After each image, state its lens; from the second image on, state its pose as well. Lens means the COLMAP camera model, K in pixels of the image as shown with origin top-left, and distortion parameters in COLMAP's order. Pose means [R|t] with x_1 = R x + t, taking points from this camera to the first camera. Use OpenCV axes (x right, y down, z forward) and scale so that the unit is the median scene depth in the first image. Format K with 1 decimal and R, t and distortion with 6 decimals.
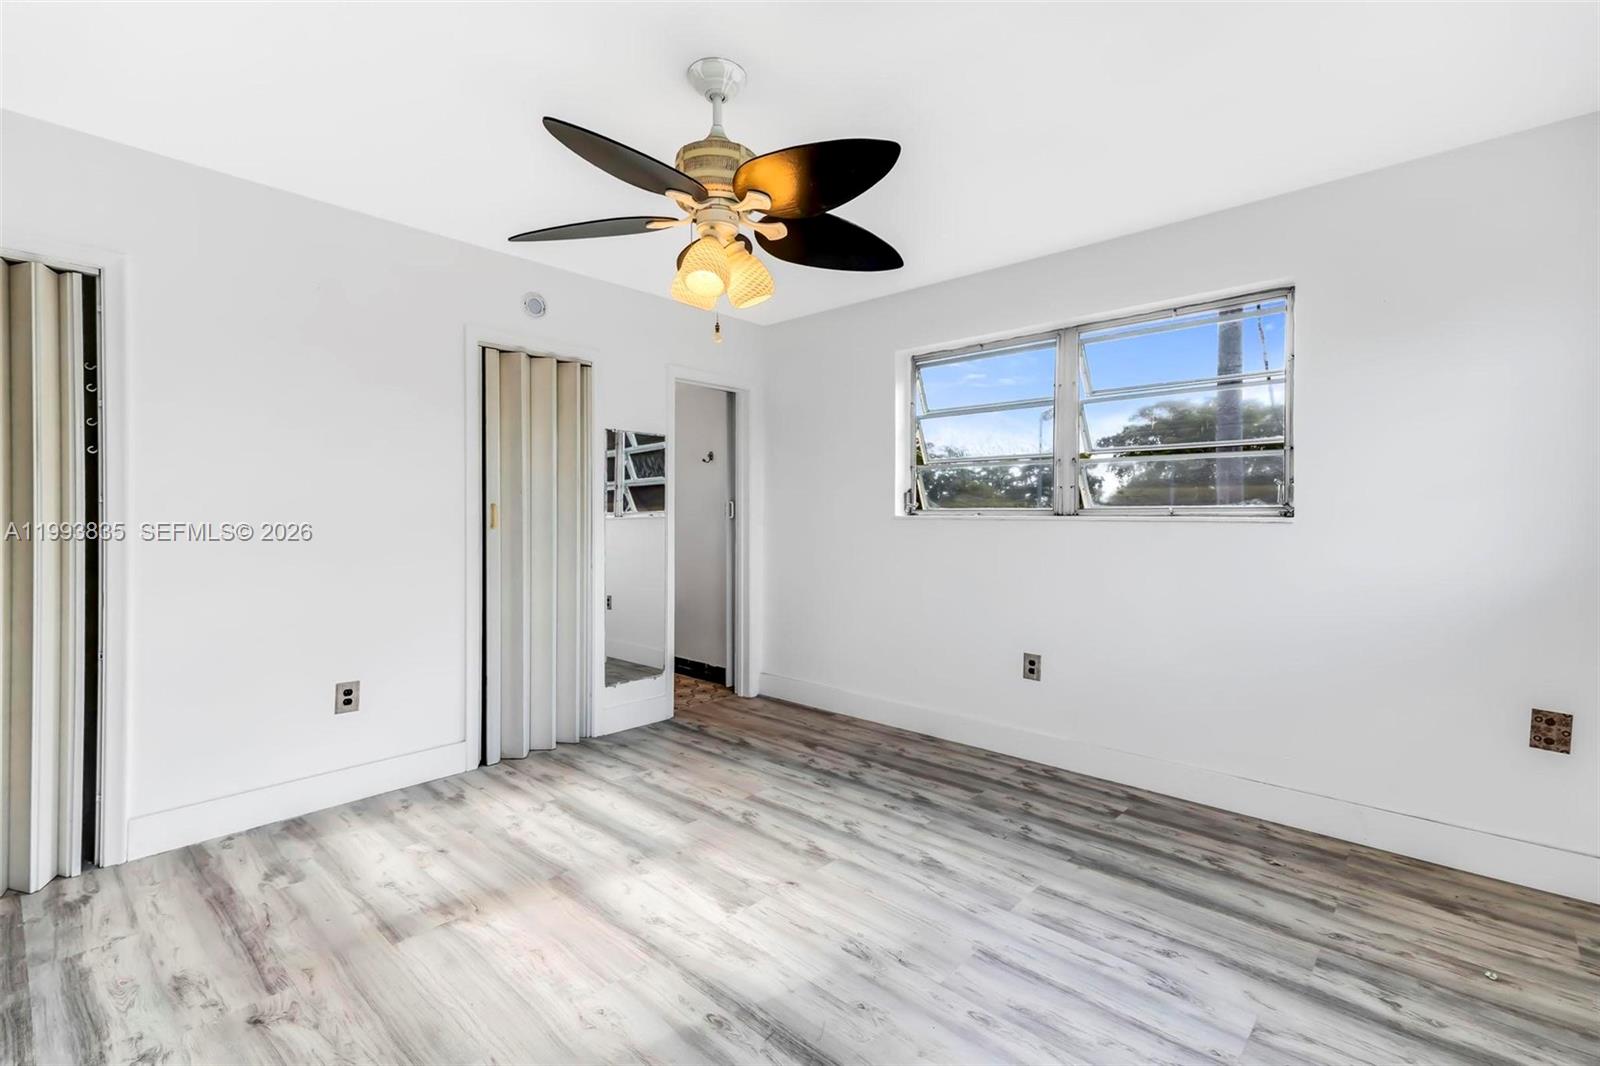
lens RADIAL K [[714.9, 0, 793.6], [0, 714.9, 519.3], [0, 0, 1]] dist [0.048609, -0.007756]
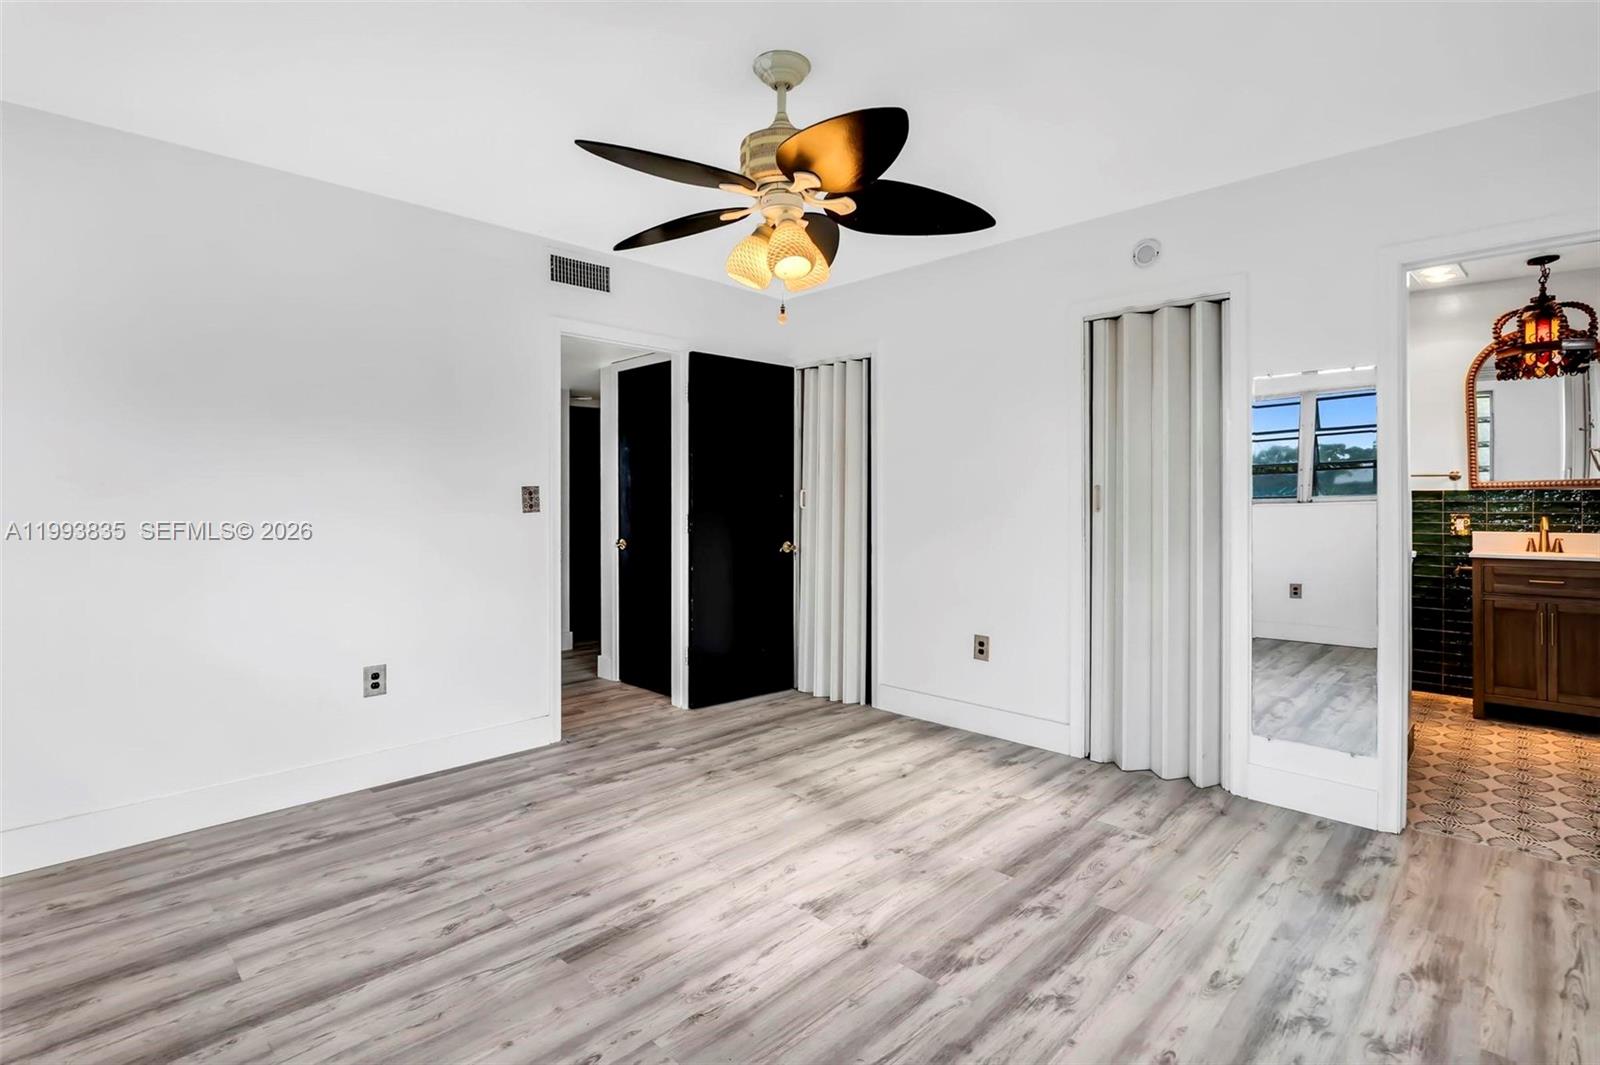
lens RADIAL K [[763.1, 0, 802.0], [0, 763.1, 500.6], [0, 0, 1]] dist [-0.014106, 0.000807]
pose [[-0.029746, -0.001514, -0.999556, 0.664553], [-0.002488, 0.999996, -0.001441, 0.001064], [0.999554, 0.002444, -0.029749, 0.734307]]
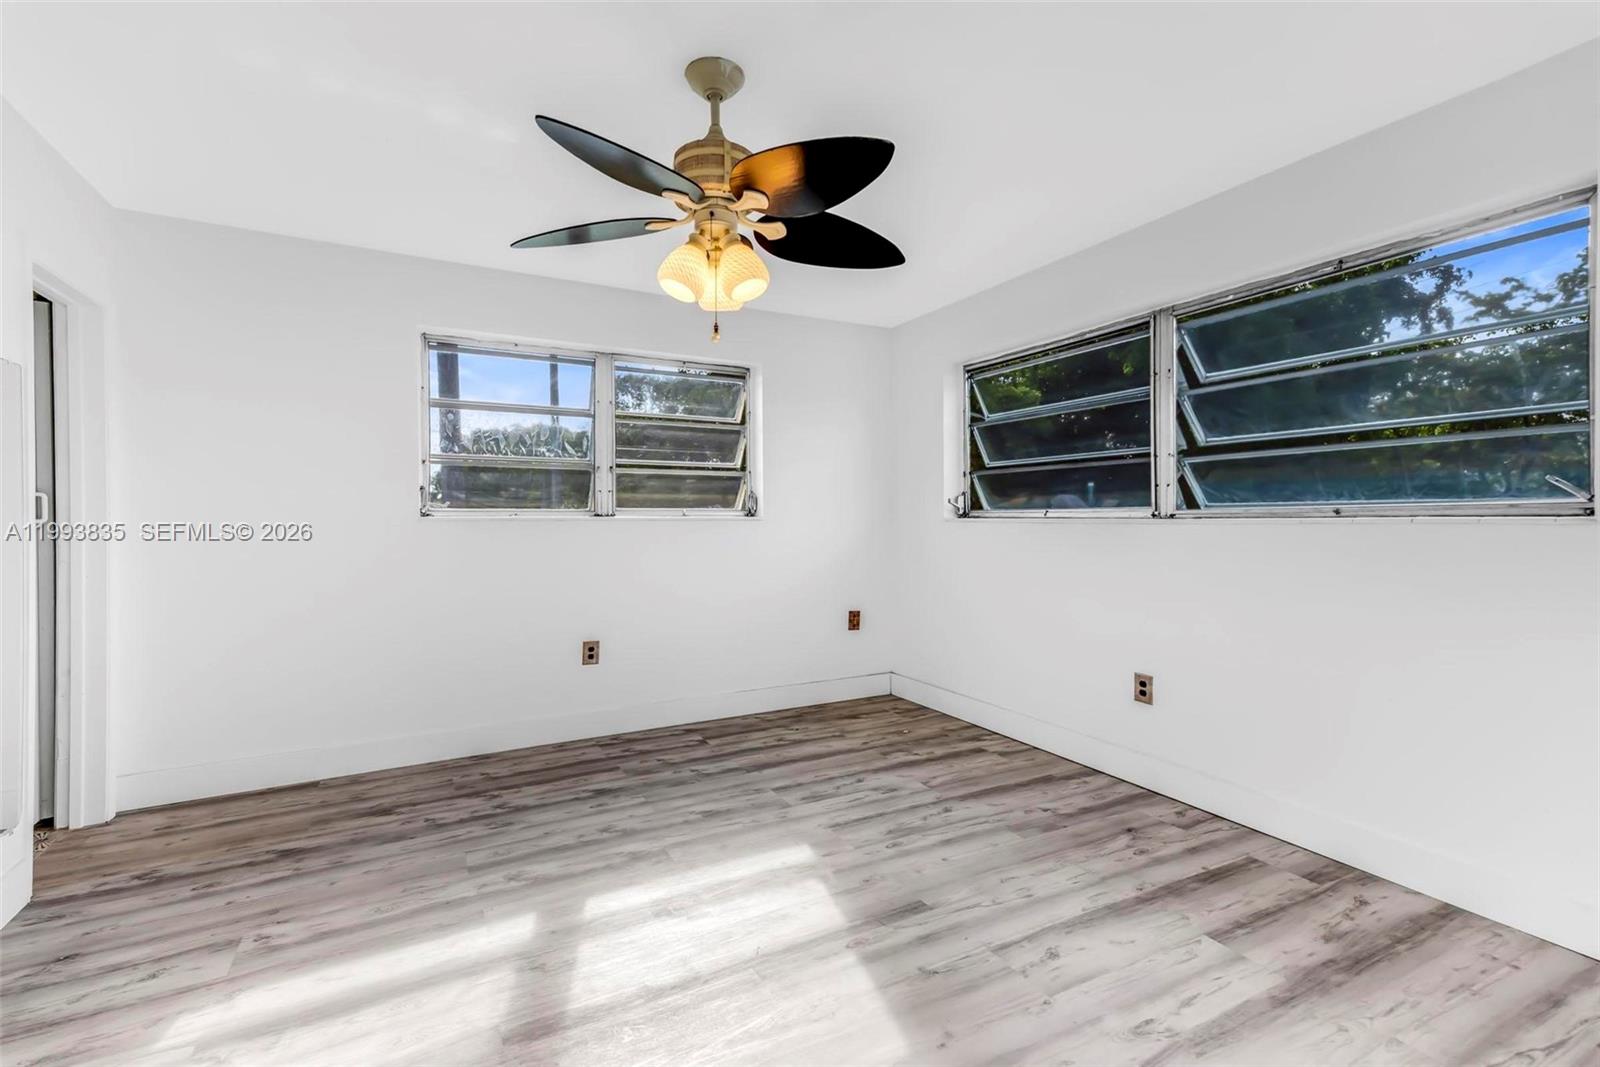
lens RADIAL K [[714.9, 0, 793.6], [0, 714.9, 519.8], [0, 0, 1]] dist [0.048609, -0.007756]
pose [[0.333669, -0.007699, 0.942659, -0.699704], [0.006349, 0.999962, 0.005919, -0.003381], [-0.942669, 0.004009, 0.333705, 0.394775]]
